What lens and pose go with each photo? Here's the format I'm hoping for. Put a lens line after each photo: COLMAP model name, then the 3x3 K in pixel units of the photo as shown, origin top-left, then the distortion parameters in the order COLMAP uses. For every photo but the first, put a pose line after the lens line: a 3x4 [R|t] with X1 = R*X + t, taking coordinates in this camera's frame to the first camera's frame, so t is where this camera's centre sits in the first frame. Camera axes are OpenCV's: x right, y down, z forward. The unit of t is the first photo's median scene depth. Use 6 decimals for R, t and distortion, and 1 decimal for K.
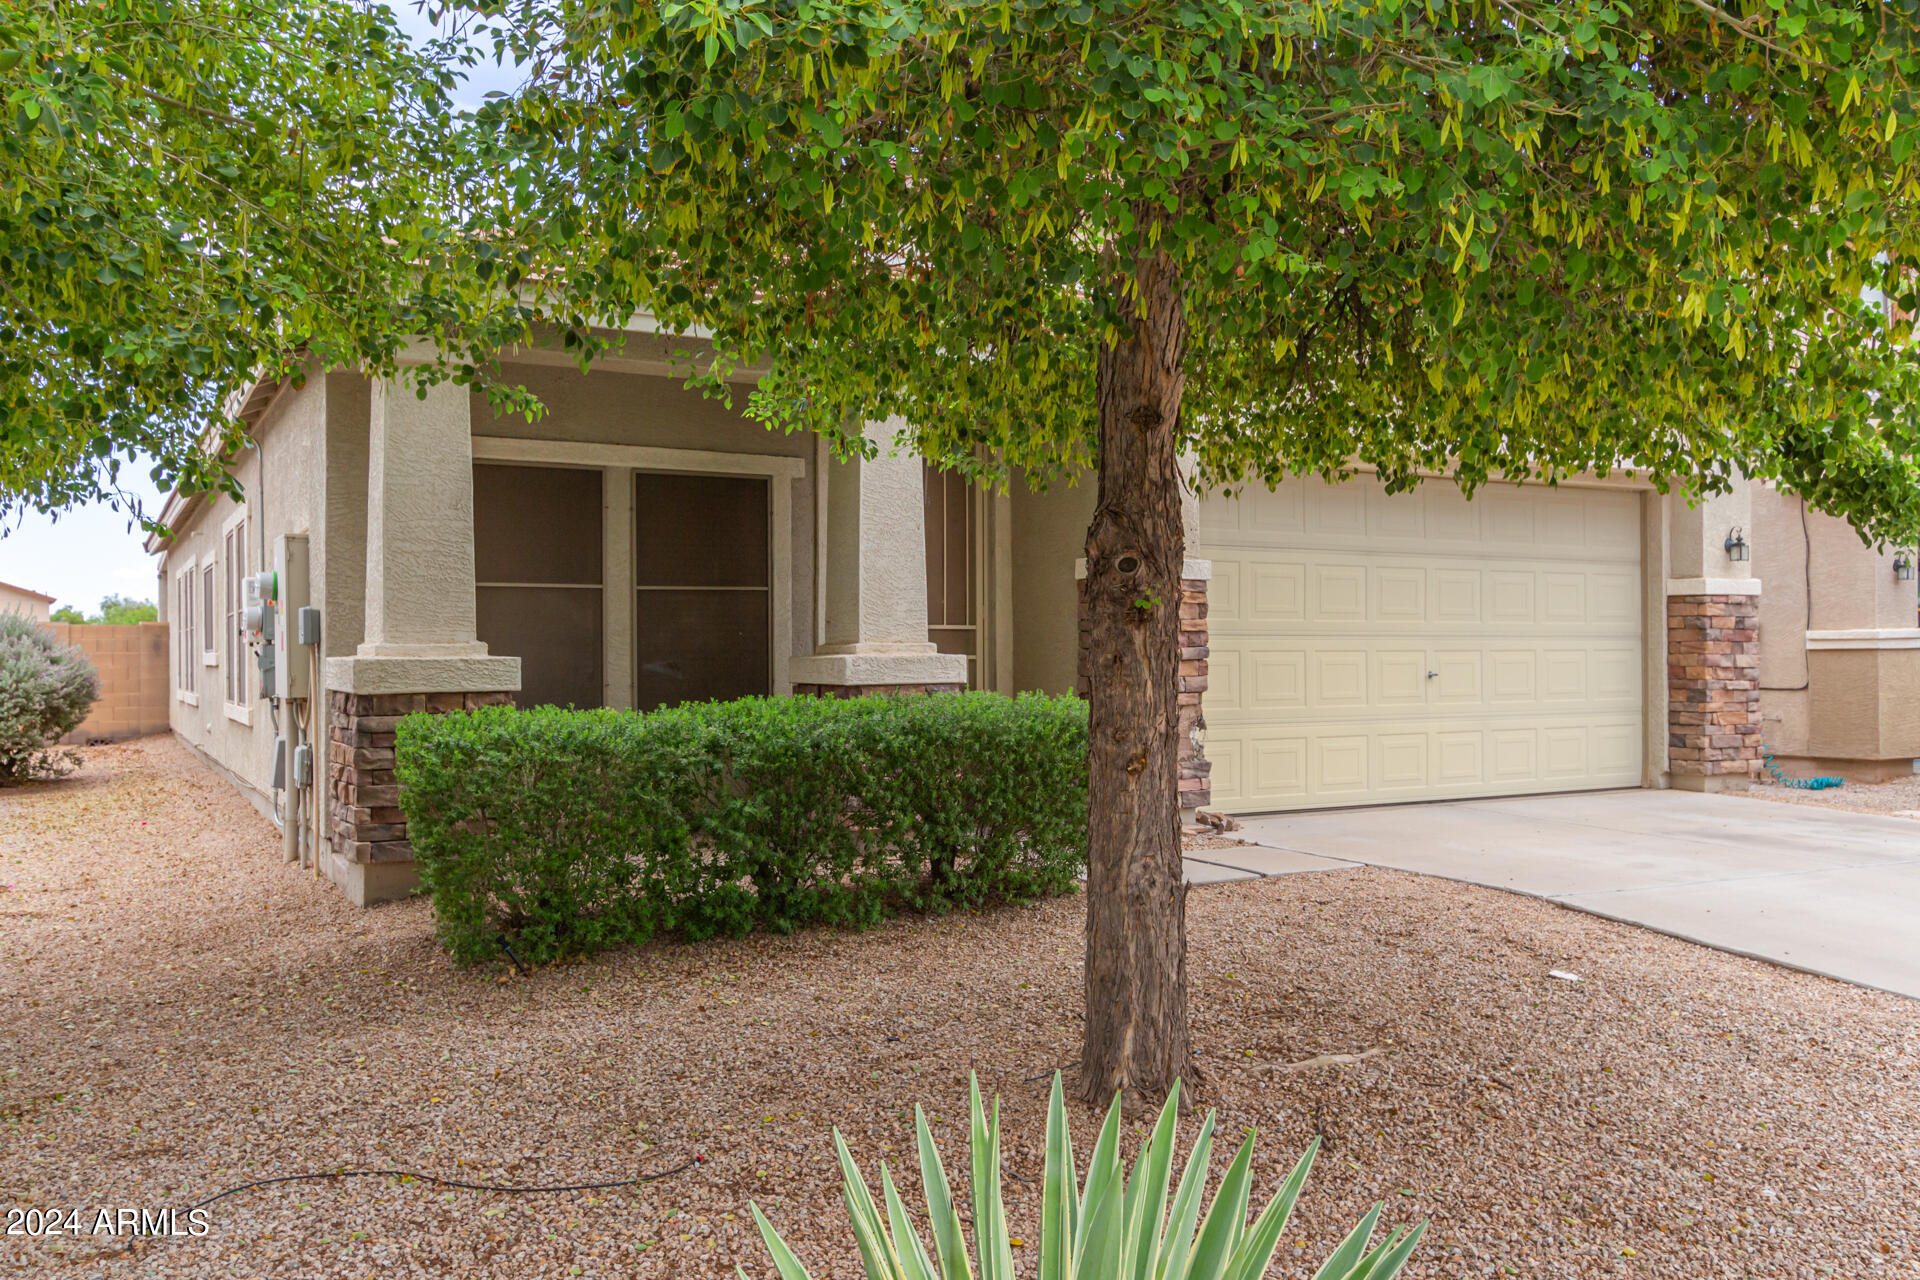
lens RADIAL K [[1509.6, 0, 956.8], [0, 1509.6, 640.2], [0, 0, 1]] dist [0.012723, 0.002329]
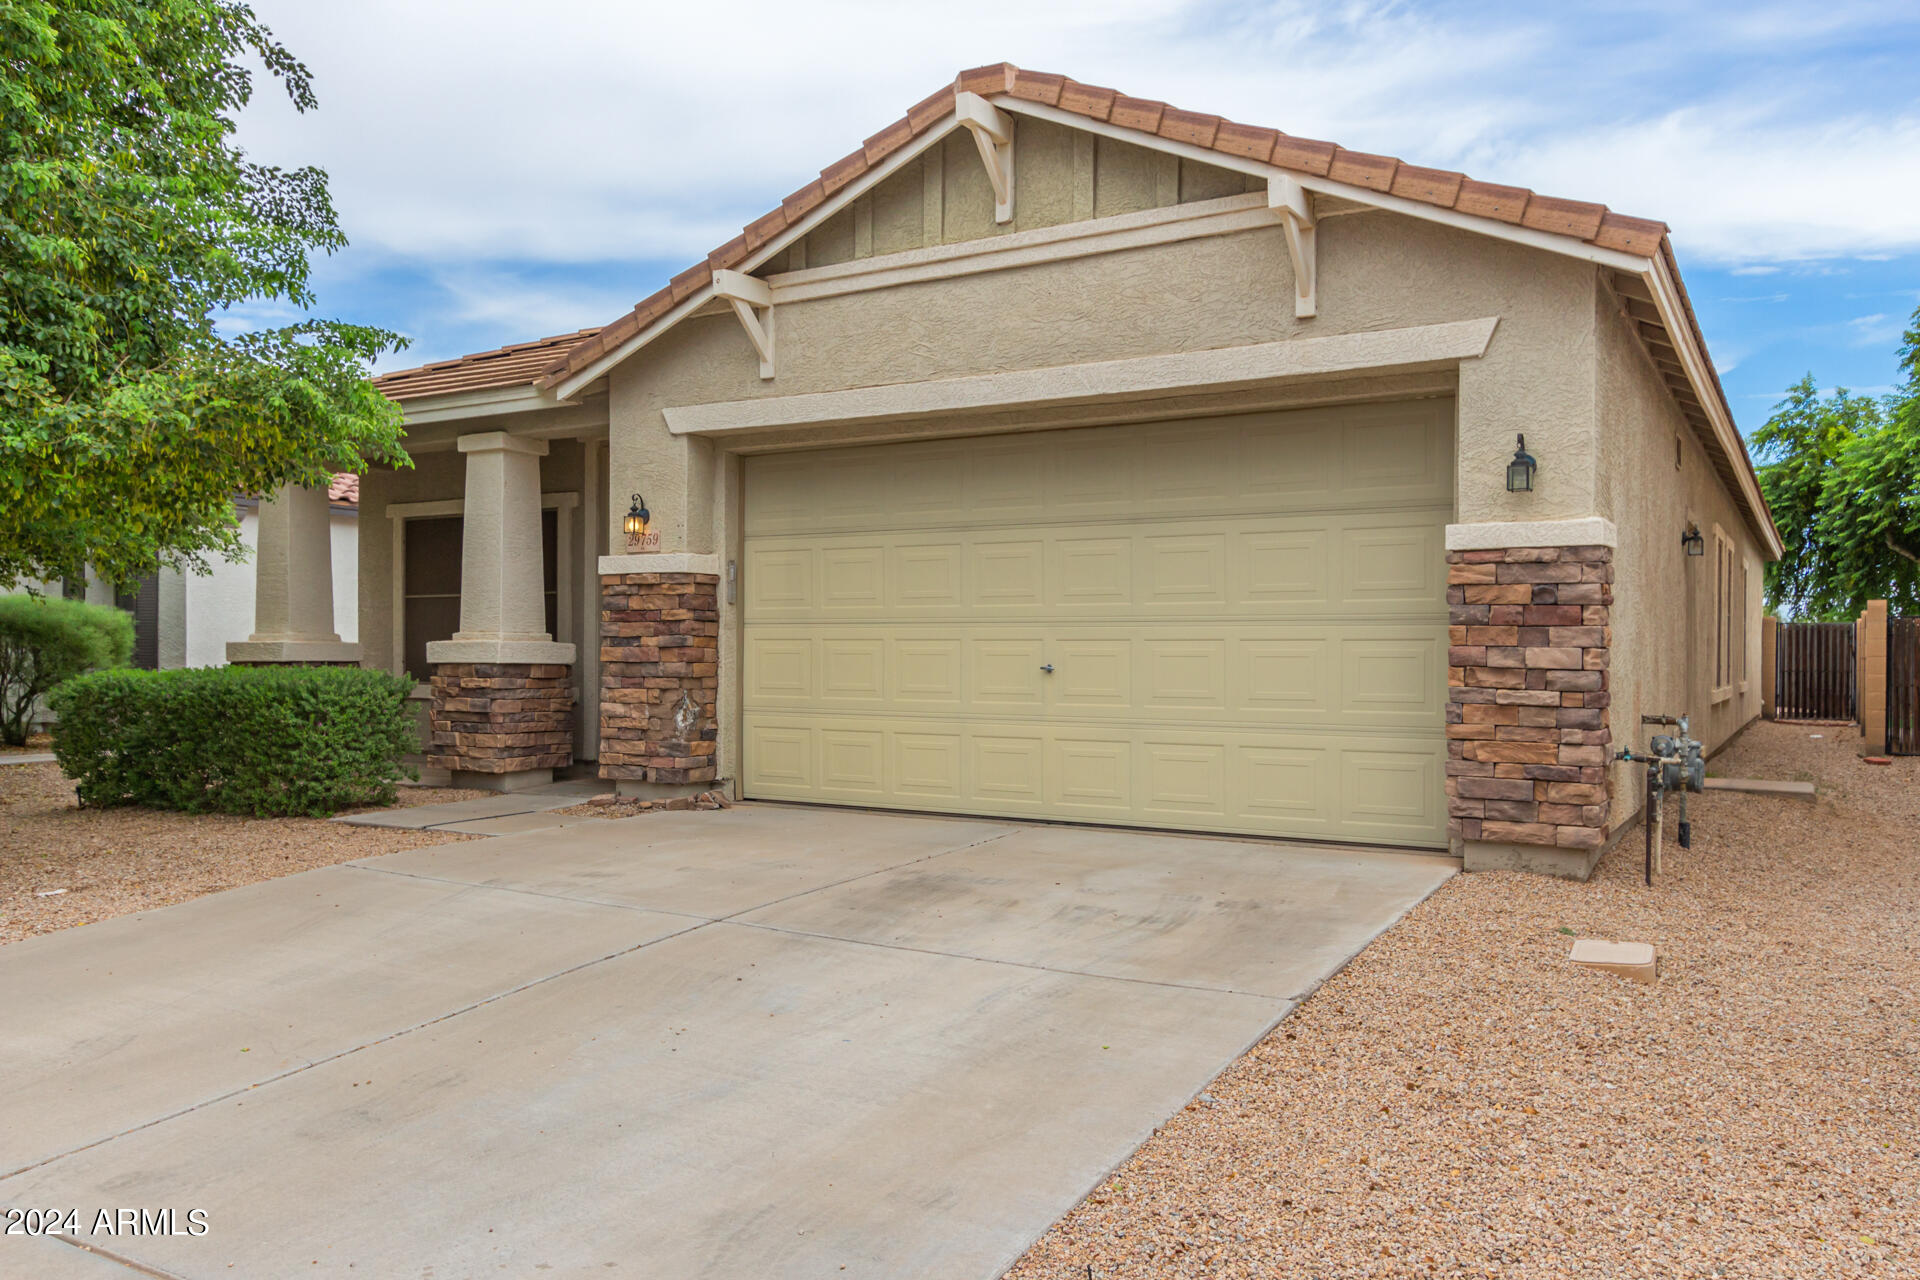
lens RADIAL K [[1439.5, 0, 958.5], [0, 1439.5, 640.7], [0, 0, 1]] dist [-0.007792, 0.000641]
pose [[0.492762, 0.001854, -0.870162, 0.908040], [0.004154, 0.999981, 0.004483, 0.003498], [0.870154, -0.005824, 0.492745, 0.528242]]
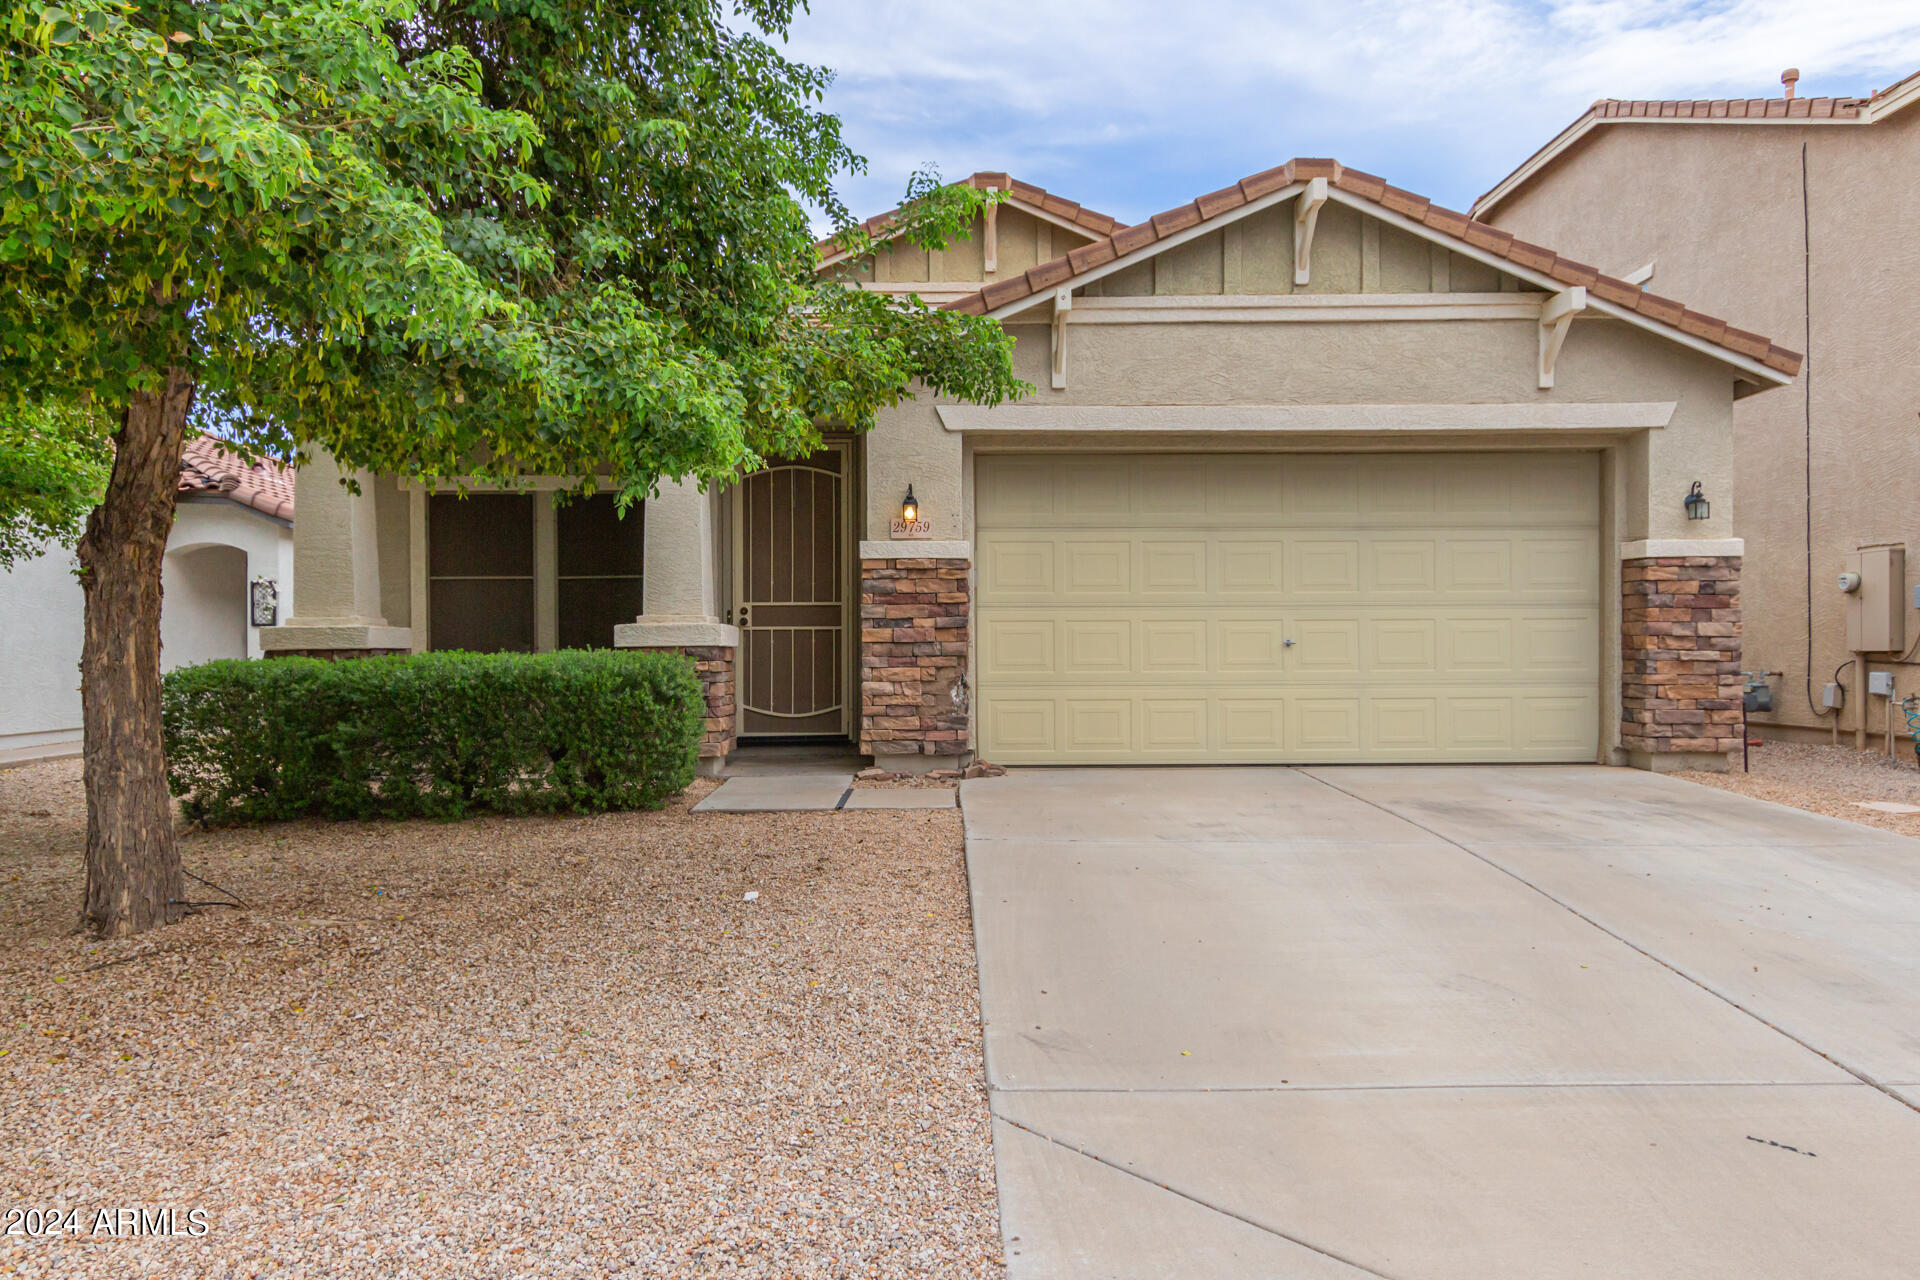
lens RADIAL K [[1251.6, 0, 963.4], [0, 1251.6, 640.6], [0, 0, 1]] dist [0.006443, 0.000157]
pose [[0.875084, -0.000898, -0.483970, 0.497511], [0.006574, 0.999928, 0.010031, 0.010217], [0.483926, -0.011960, 0.875027, 0.126999]]
